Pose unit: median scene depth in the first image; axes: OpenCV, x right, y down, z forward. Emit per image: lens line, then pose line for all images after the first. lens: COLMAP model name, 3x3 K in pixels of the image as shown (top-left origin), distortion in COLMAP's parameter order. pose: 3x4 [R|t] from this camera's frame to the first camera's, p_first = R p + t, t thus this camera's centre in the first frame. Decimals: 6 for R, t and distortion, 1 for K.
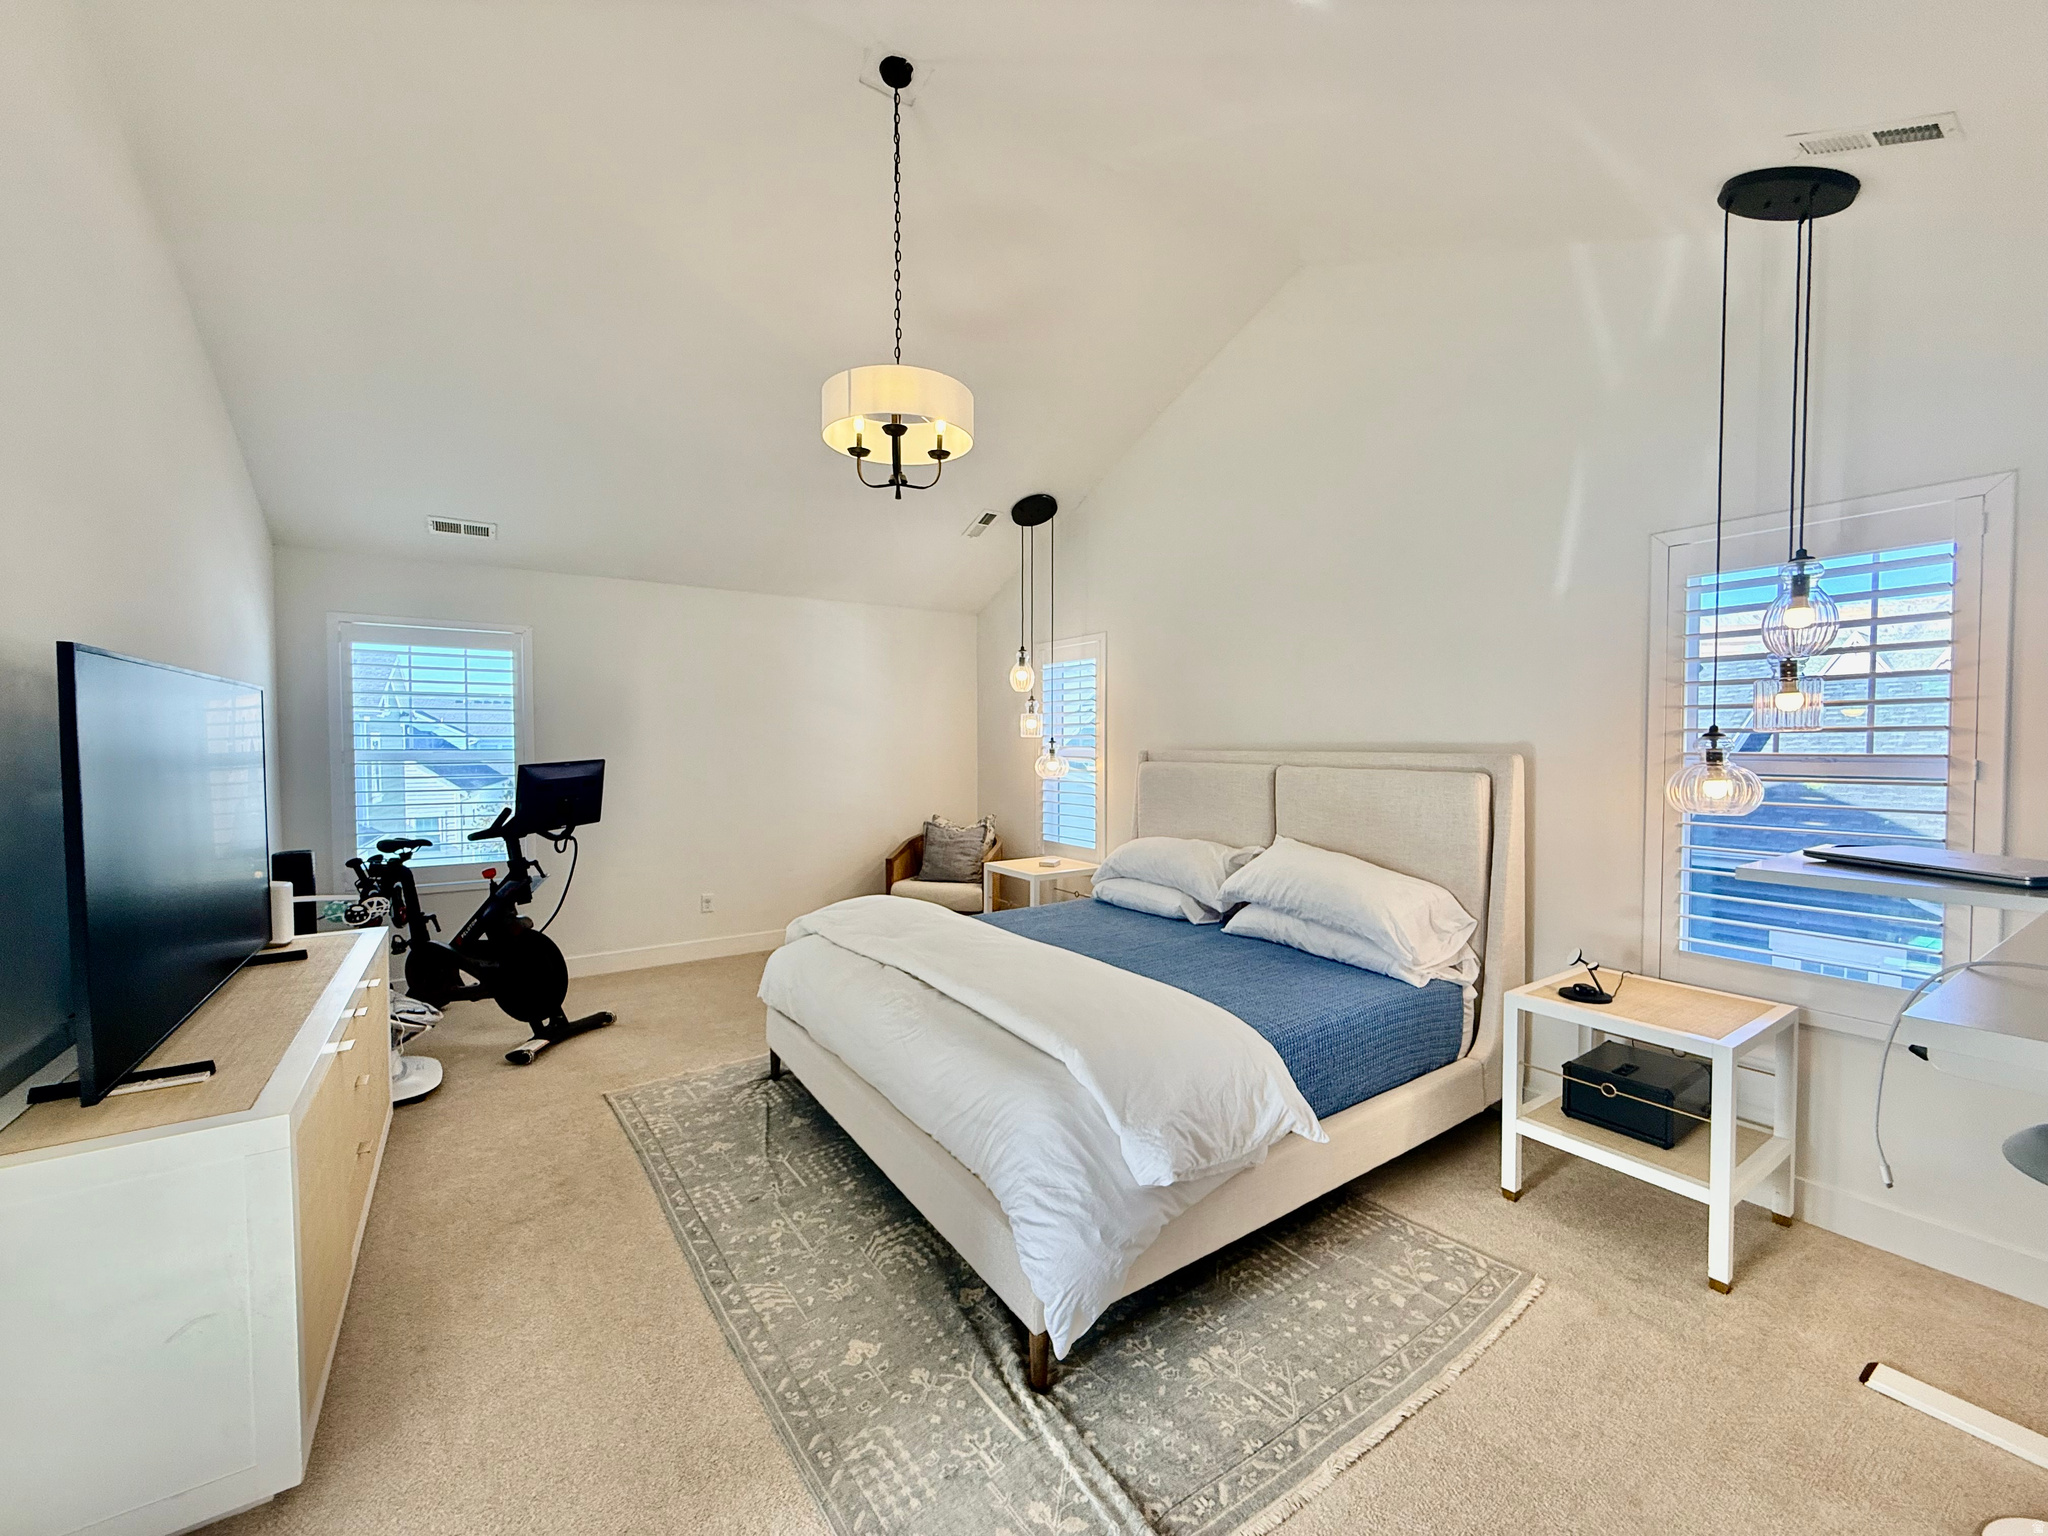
lens RADIAL K [[813.6, 0, 1036.5], [0, 813.6, 764.4], [0, 0, 1]] dist [-0.000251, -0.000423]
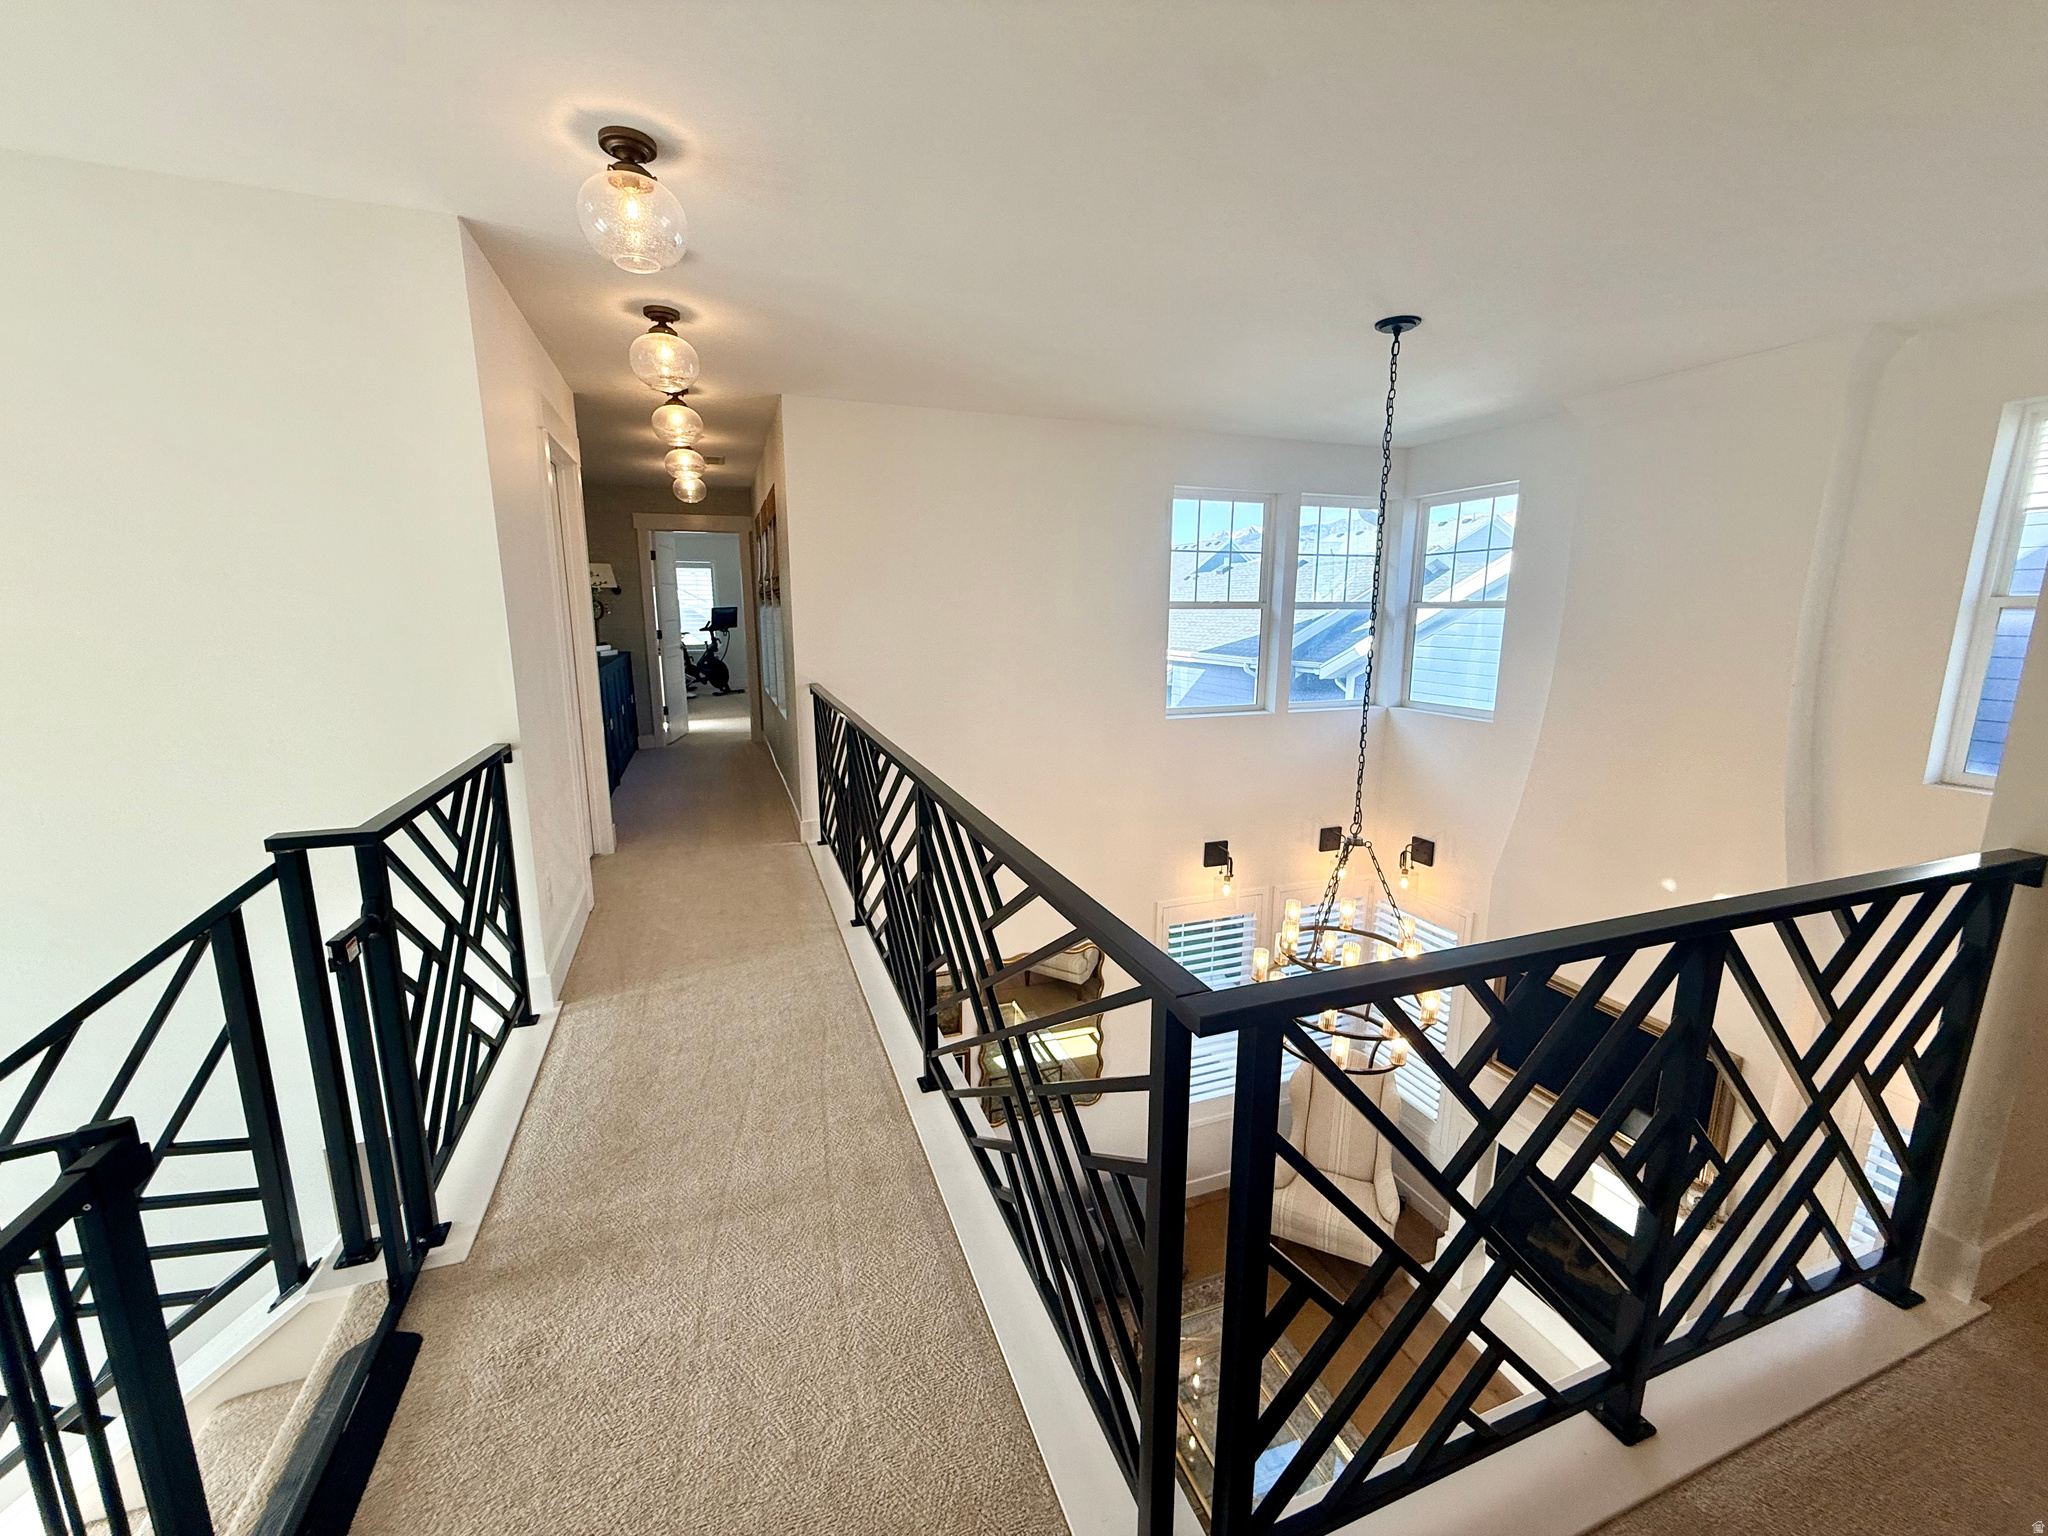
lens RADIAL K [[813.6, 0, 1015.3], [0, 813.6, 763.4], [0, 0, 1]] dist [-0.000251, -0.000423]
pose [[0.968300, 0.047810, -0.245173, 1.302544], [-0.004996, 0.985023, 0.172351, 0.045576], [0.249742, -0.165663, 0.954036, -1.812163]]
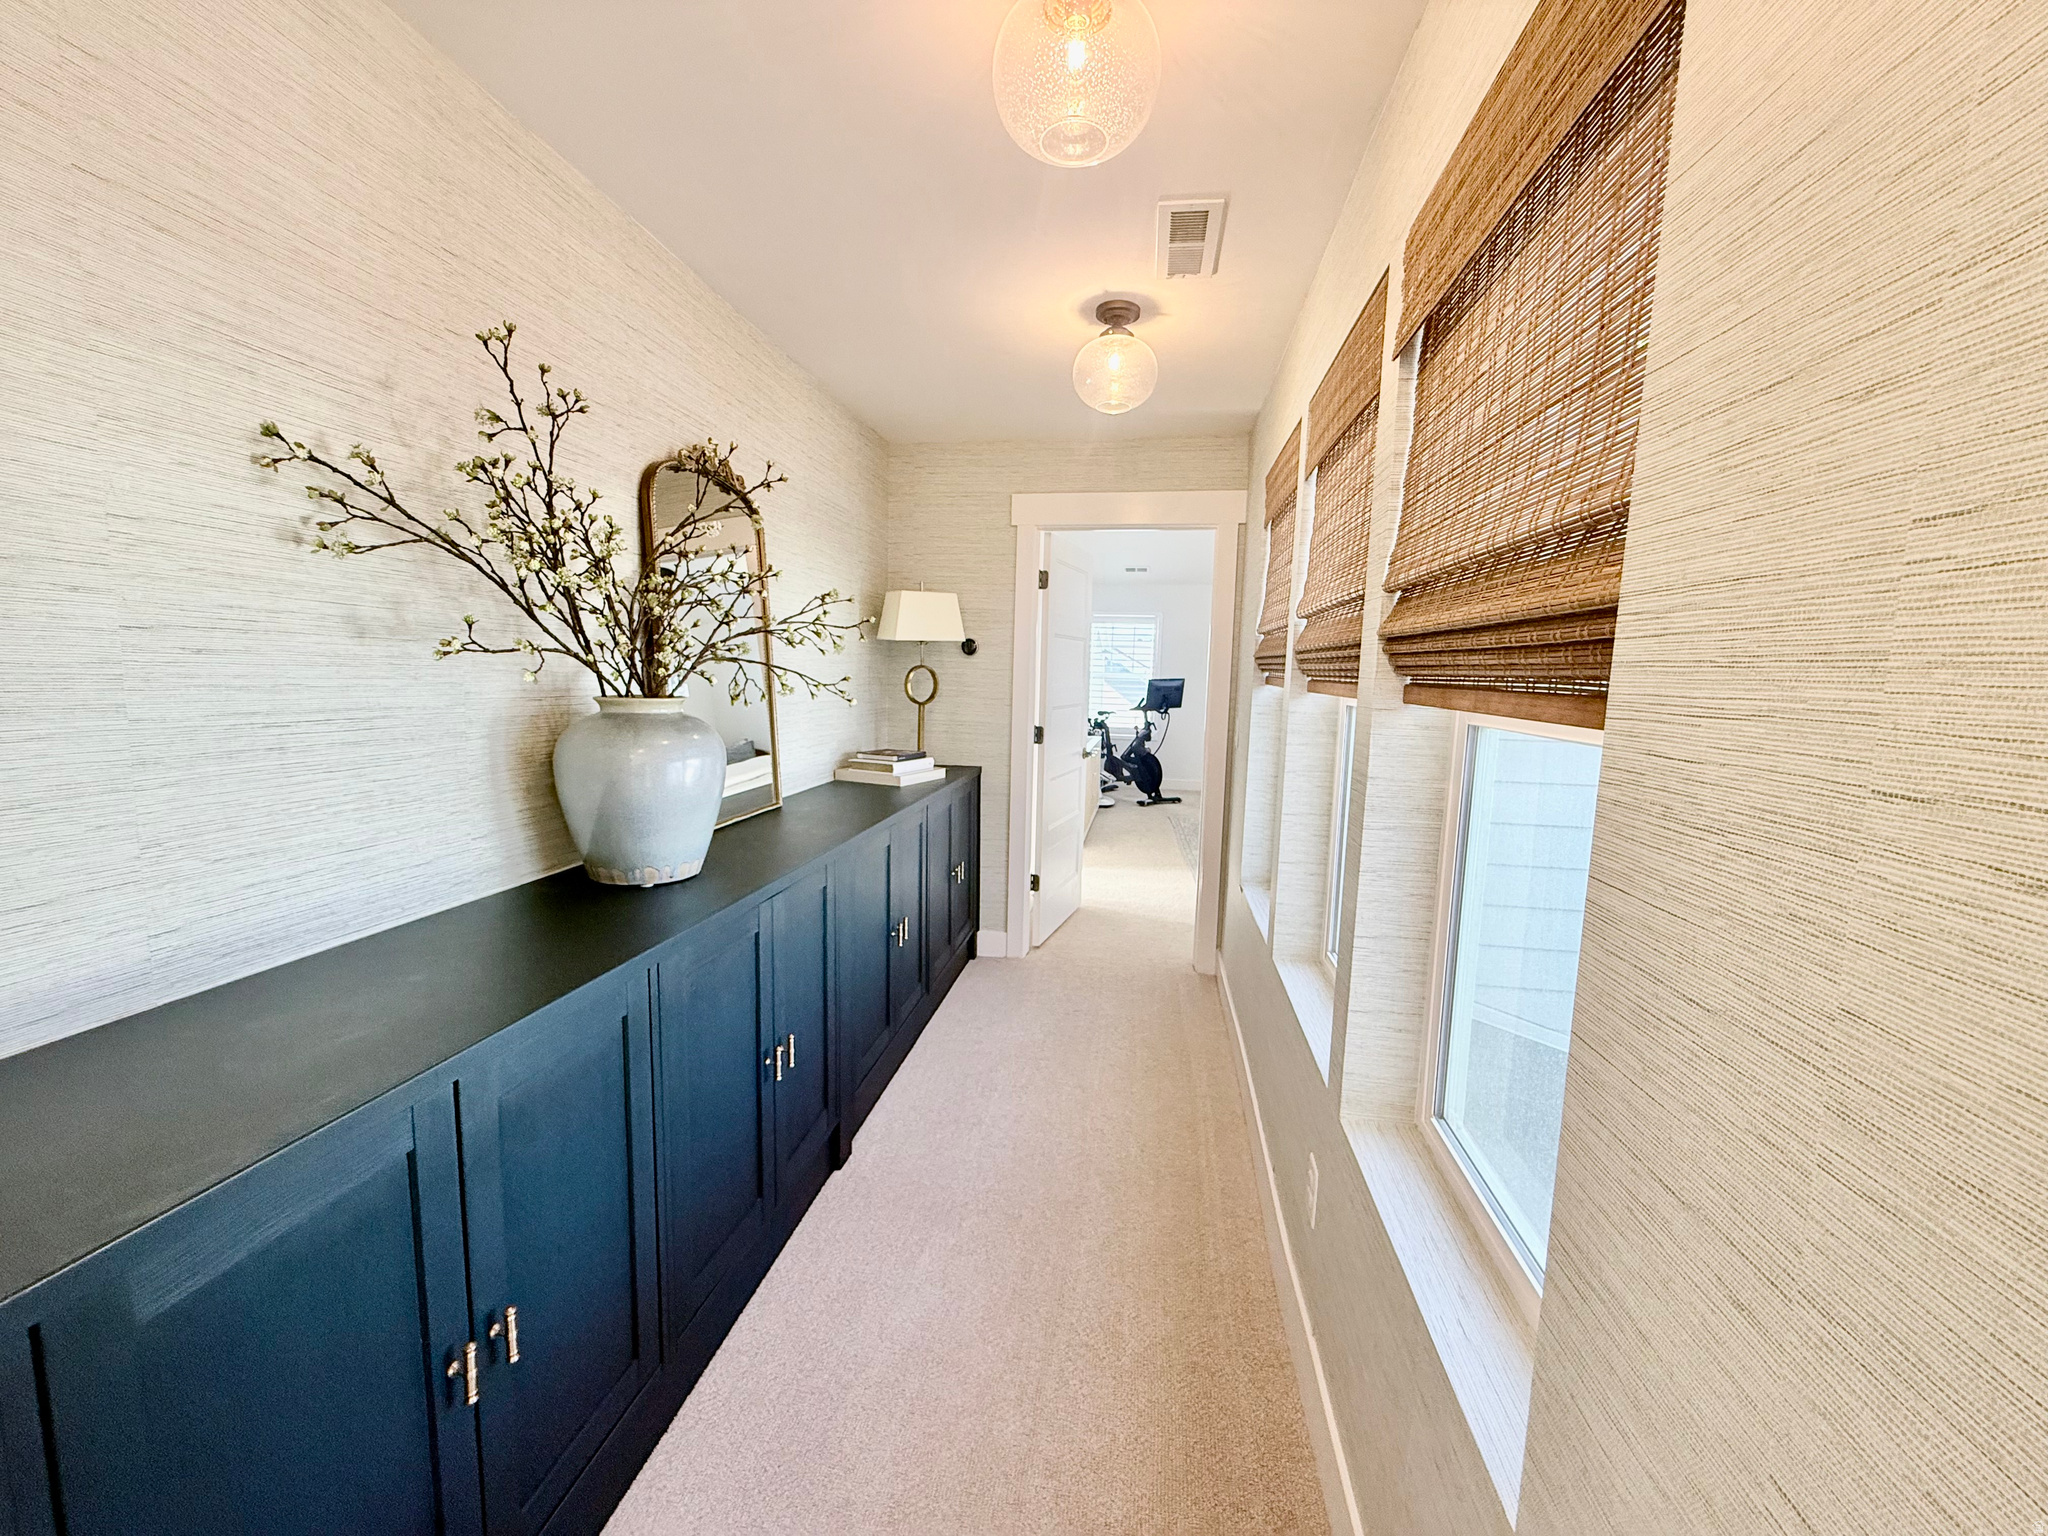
lens RADIAL K [[813.6, 0, 1022.9], [0, 813.6, 766.9], [0, 0, 1]] dist [-0.000251, -0.000423]
pose [[0.723201, 0.092495, -0.684416, 0.650200], [-0.030693, 0.994317, 0.101943, 0.023048], [0.689956, -0.052718, 0.721929, -0.843602]]
